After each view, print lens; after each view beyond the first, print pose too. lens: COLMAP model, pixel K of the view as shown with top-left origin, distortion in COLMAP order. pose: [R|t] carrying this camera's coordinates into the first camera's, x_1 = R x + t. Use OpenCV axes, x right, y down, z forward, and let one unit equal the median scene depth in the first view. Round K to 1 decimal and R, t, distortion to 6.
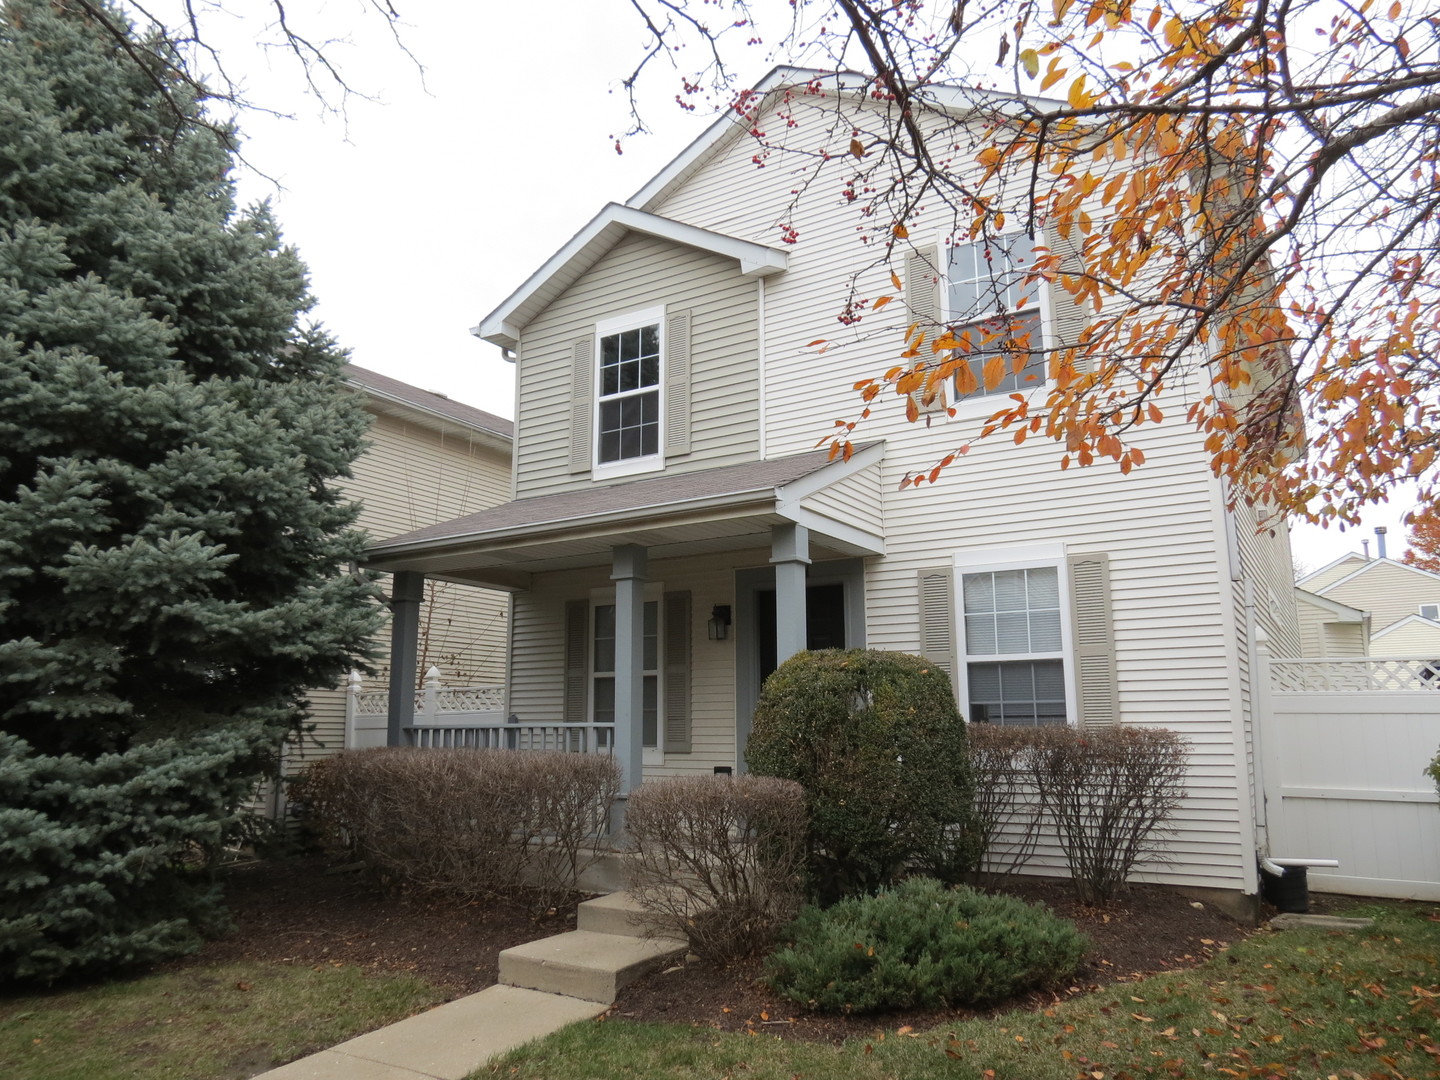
lens RADIAL K [[1025.7, 0, 720.0], [0, 1025.7, 540.0], [0, 0, 1]] dist [-0.027884, 0.010244]
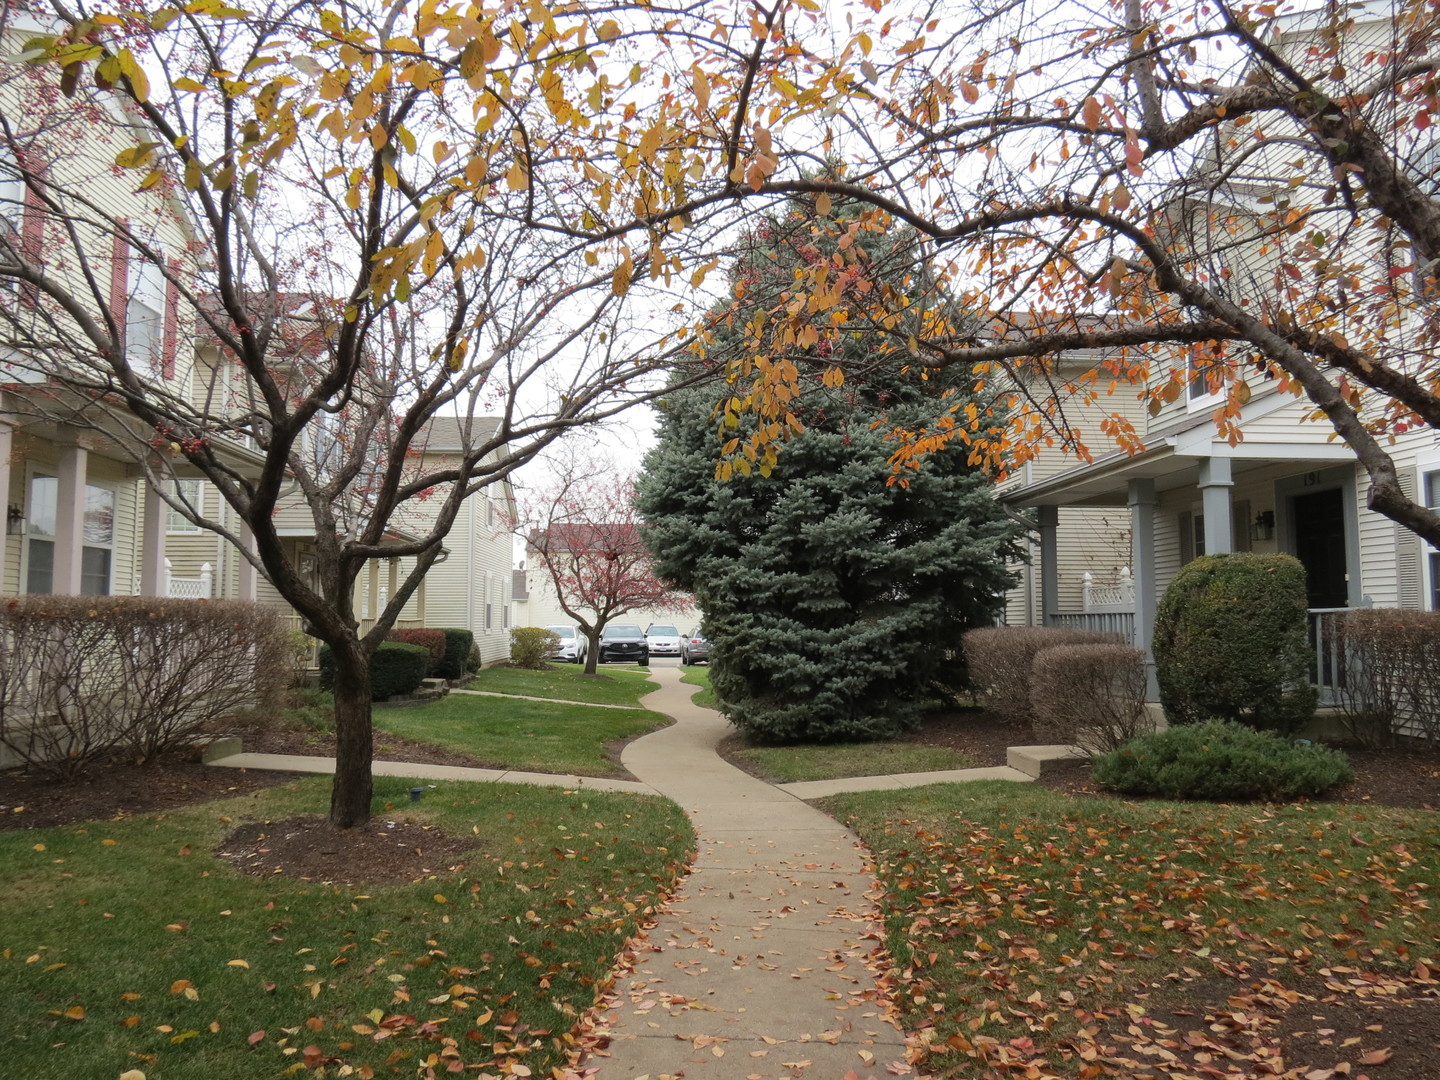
lens RADIAL K [[1025.7, 0, 720.0], [0, 1025.7, 540.0], [0, 0, 1]] dist [-0.027884, 0.010244]
pose [[0.592828, -0.059143, -0.803155, 0.822817], [0.147312, 0.988437, 0.035948, -0.056302], [0.791741, -0.139625, 0.594685, -0.297973]]
